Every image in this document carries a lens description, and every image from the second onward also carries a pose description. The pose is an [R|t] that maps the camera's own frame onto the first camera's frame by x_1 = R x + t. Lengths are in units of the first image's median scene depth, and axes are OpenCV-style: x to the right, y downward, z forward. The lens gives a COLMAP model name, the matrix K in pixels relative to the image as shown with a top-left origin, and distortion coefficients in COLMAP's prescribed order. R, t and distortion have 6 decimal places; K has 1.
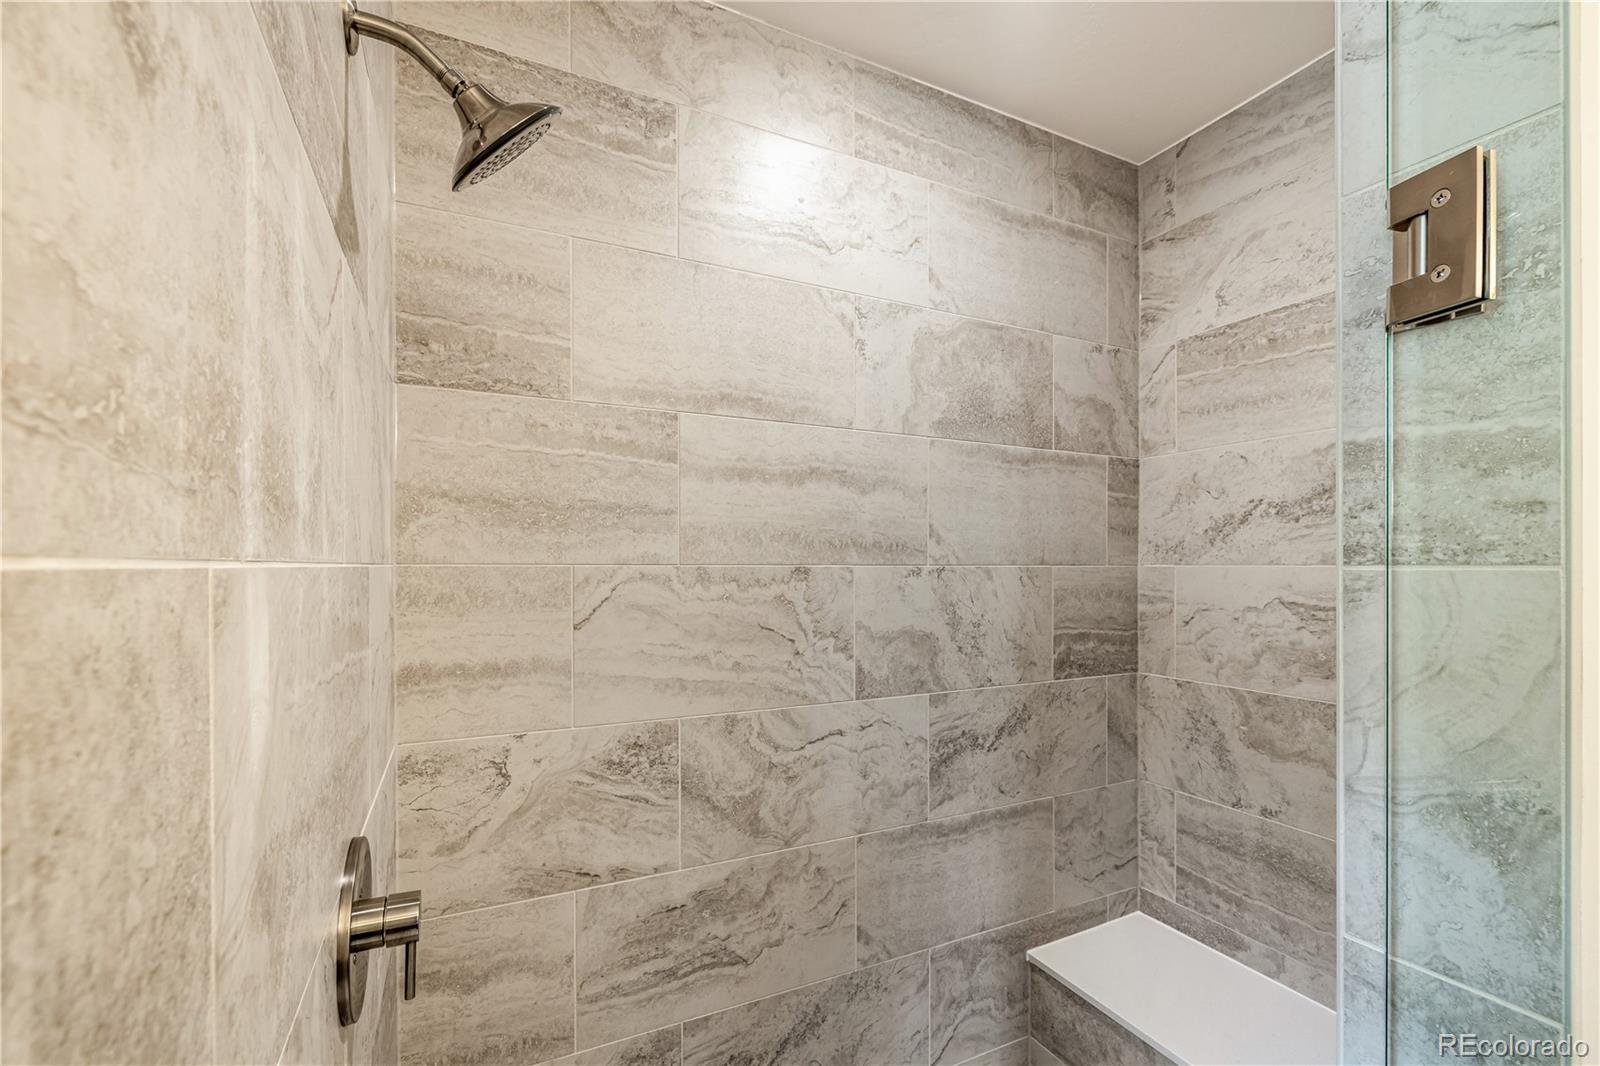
lens RADIAL K [[688.1, 0, 798.6], [0, 688.1, 568.0], [0, 0, 1]] dist [0.001296, 0.000218]
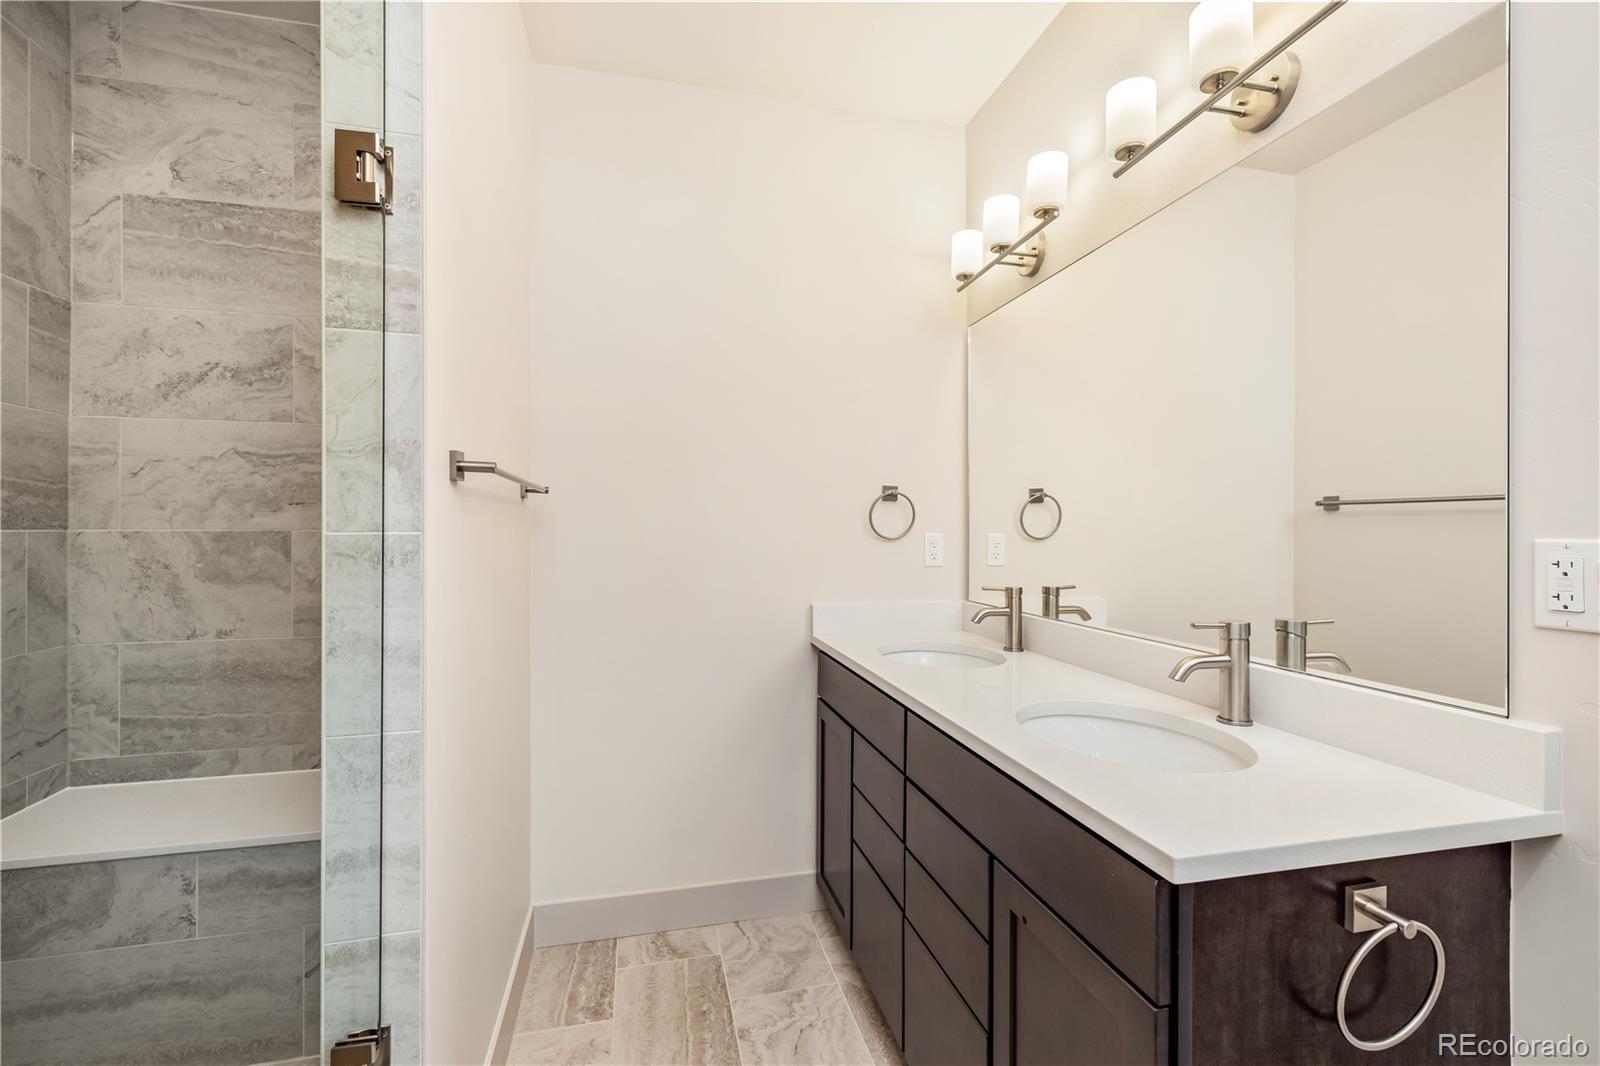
lens RADIAL K [[688.1, 0, 802.3], [0, 688.1, 532.8], [0, 0, 1]] dist [0.001296, 0.000218]
pose [[0.218190, 0.002766, 0.975902, -0.219317], [0.001317, 0.999994, -0.003129, 0.174098], [-0.975905, 0.001968, 0.218185, -0.189741]]
